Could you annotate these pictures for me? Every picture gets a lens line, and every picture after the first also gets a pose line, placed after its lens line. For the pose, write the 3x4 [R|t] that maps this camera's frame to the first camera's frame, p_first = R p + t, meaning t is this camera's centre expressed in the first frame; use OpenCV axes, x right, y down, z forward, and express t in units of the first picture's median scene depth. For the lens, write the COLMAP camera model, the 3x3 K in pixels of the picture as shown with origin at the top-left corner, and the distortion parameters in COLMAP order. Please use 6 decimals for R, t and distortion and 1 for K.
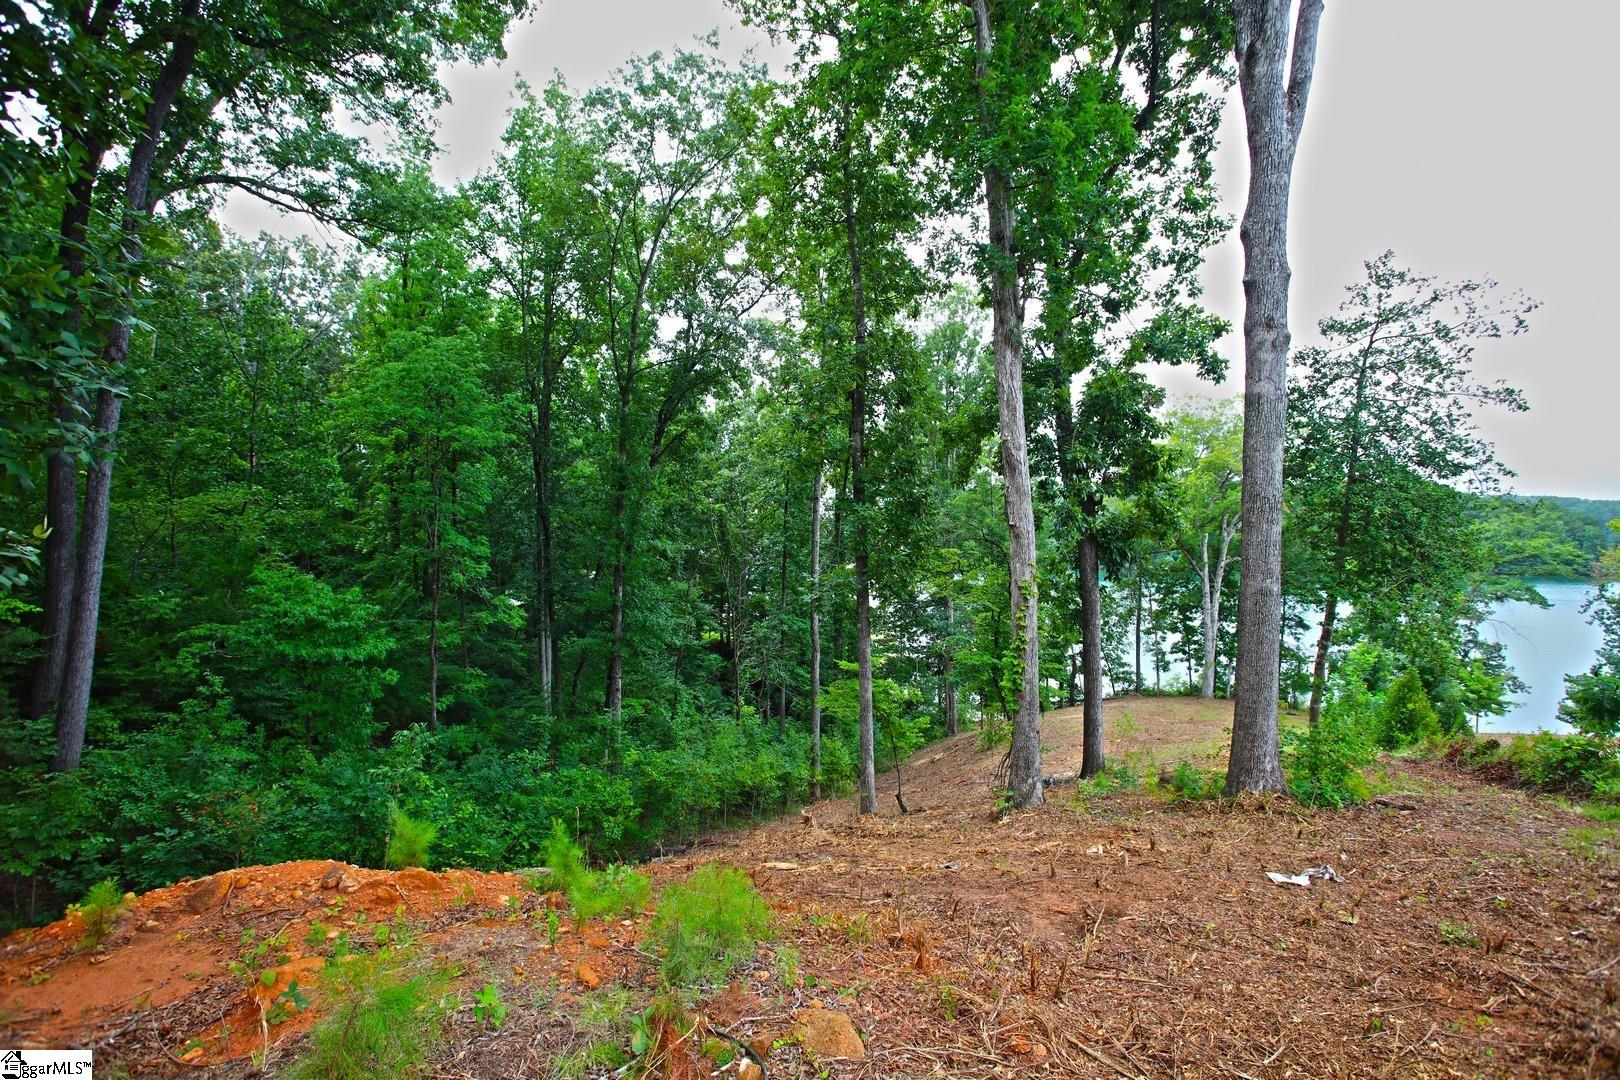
lens RADIAL K [[792.4, 0, 812.7], [0, 792.4, 539.4], [0, 0, 1]] dist [-0.063009, 0.030333]
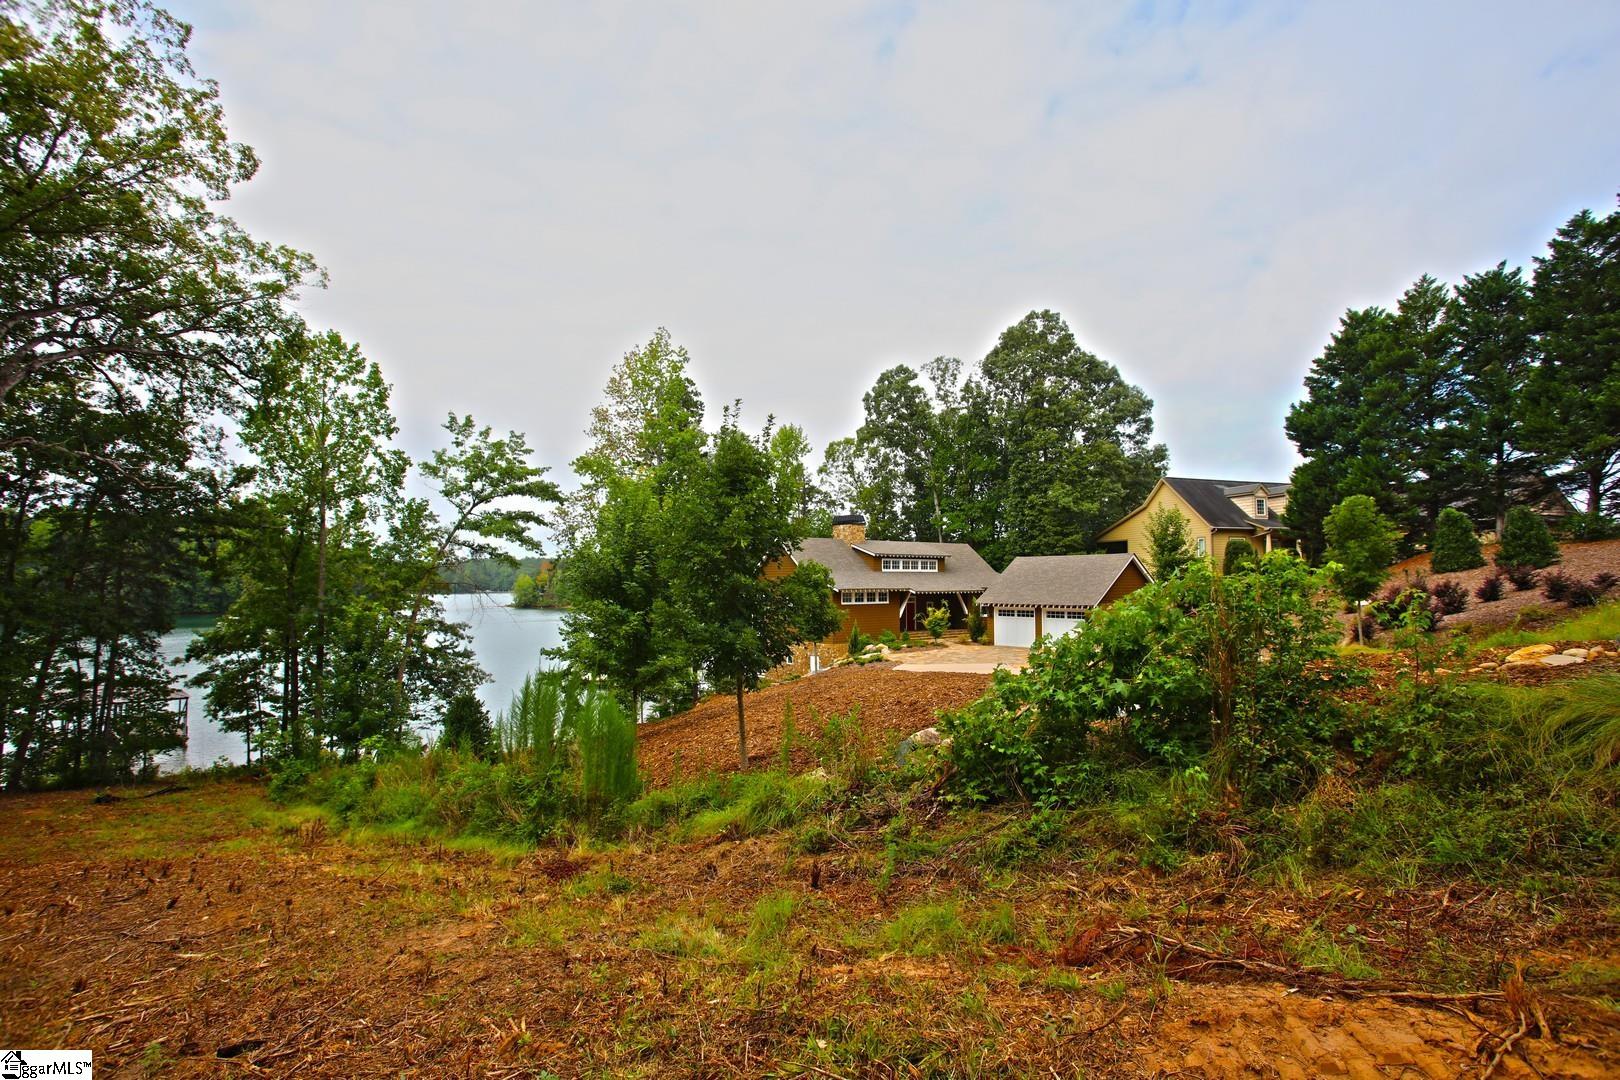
lens RADIAL K [[792.4, 0, 812.8], [0, 792.4, 542.8], [0, 0, 1]] dist [-0.063009, 0.030333]
pose [[0.223767, 0.048753, 0.973423, 0.224689], [0.019350, 0.998329, -0.054449, 0.098296], [-0.974451, 0.031020, 0.222449, 0.463956]]
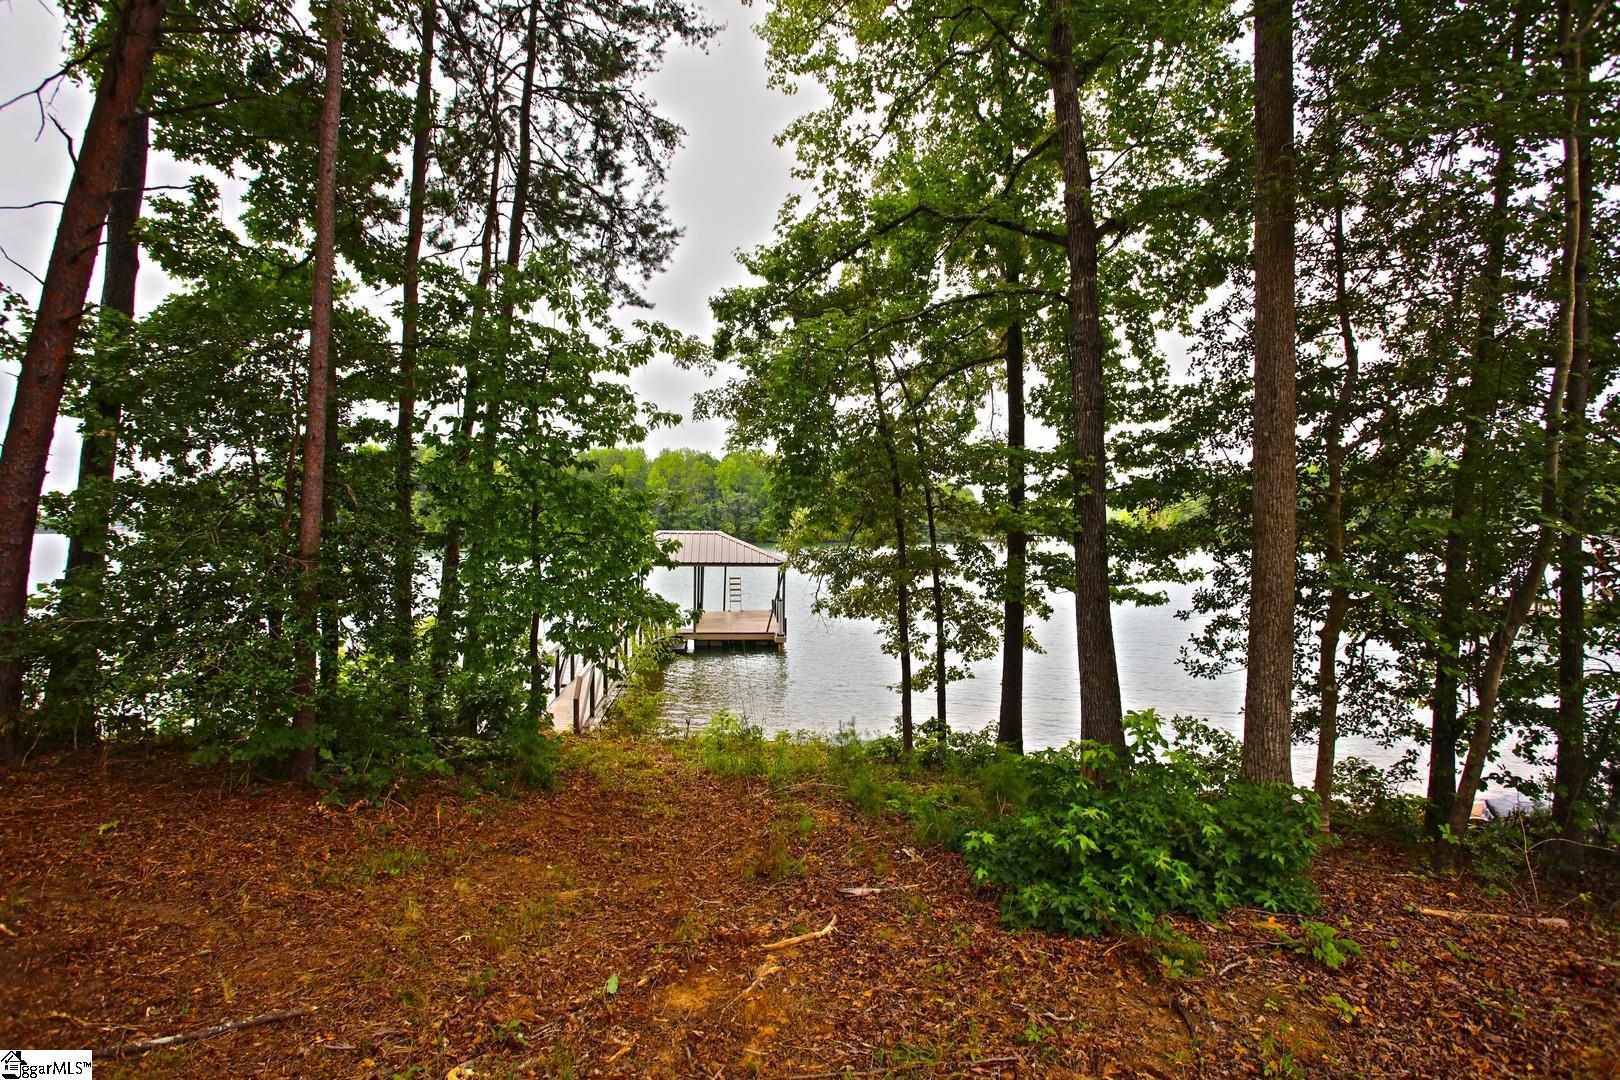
lens RADIAL K [[792.4, 0, 829.8], [0, 792.4, 539.0], [0, 0, 1]] dist [-0.063009, 0.030333]
pose [[0.800029, 0.011852, 0.599845, 0.605137], [0.001954, 0.999748, -0.022360, 0.191310], [-0.599958, 0.019060, 0.799804, 0.905396]]
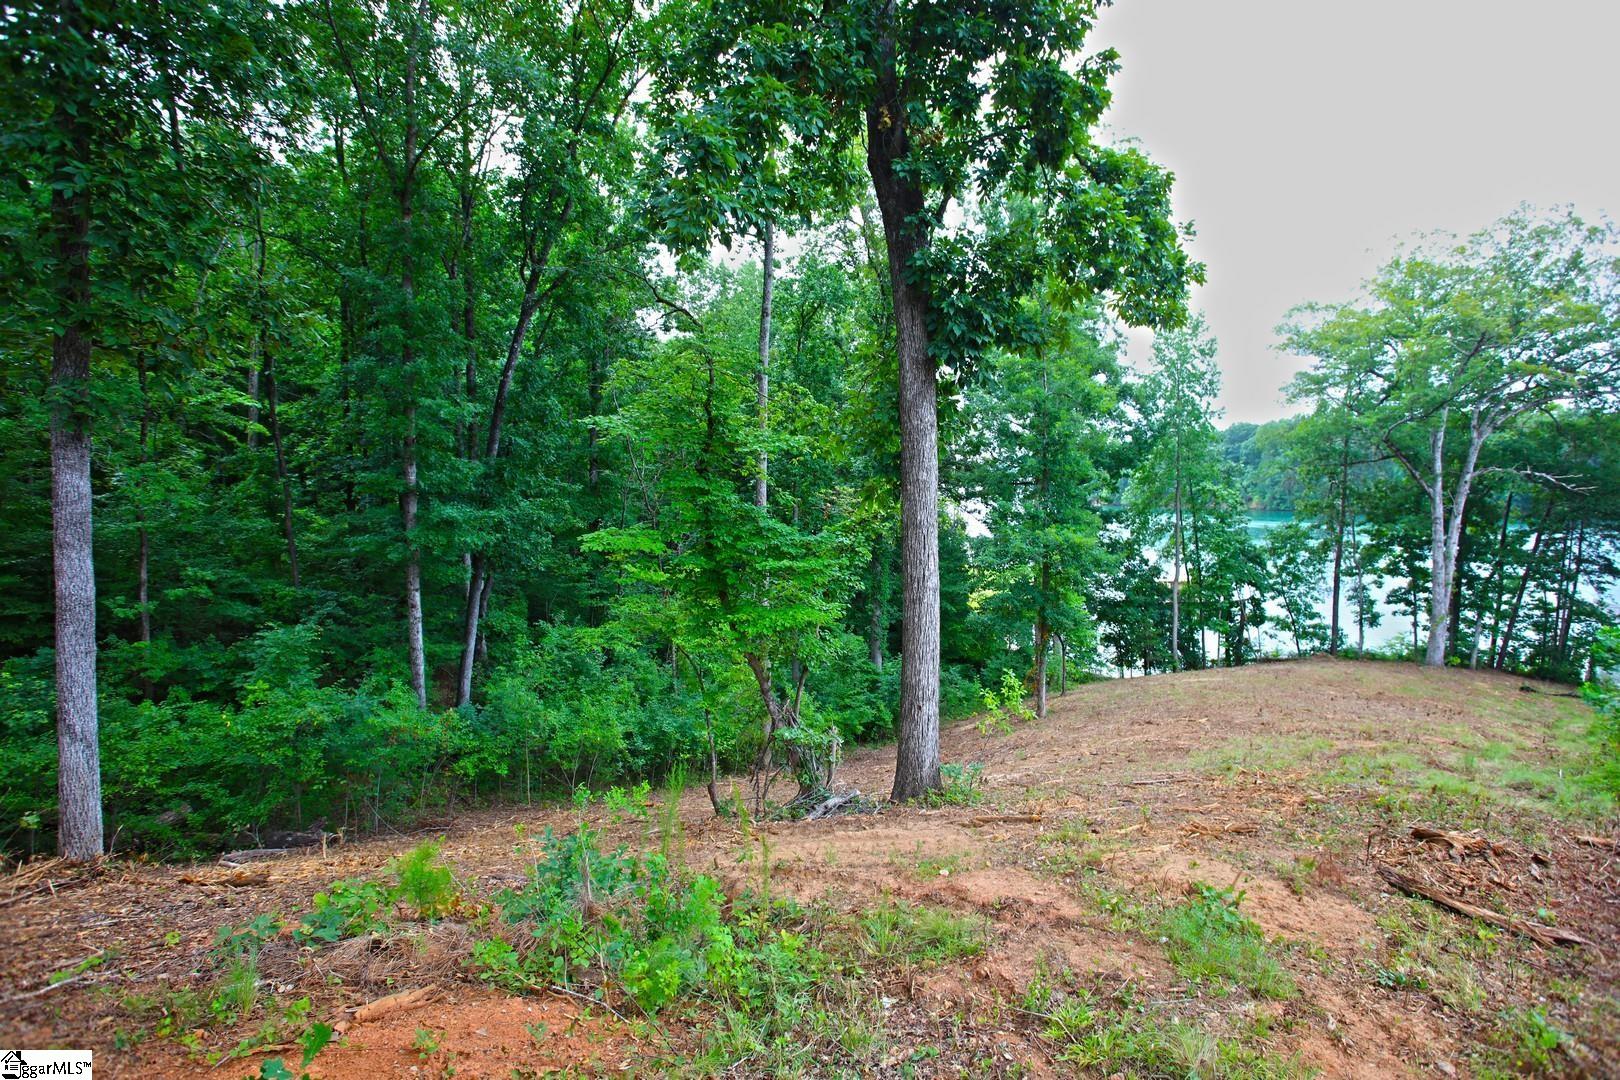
lens RADIAL K [[792.4, 0, 812.2], [0, 792.4, 539.2], [0, 0, 1]] dist [-0.063009, 0.030333]
pose [[0.965532, 0.010005, -0.260090, 0.125283], [0.007201, 0.997852, 0.065117, 0.034543], [0.260183, -0.064746, 0.963386, 0.164215]]
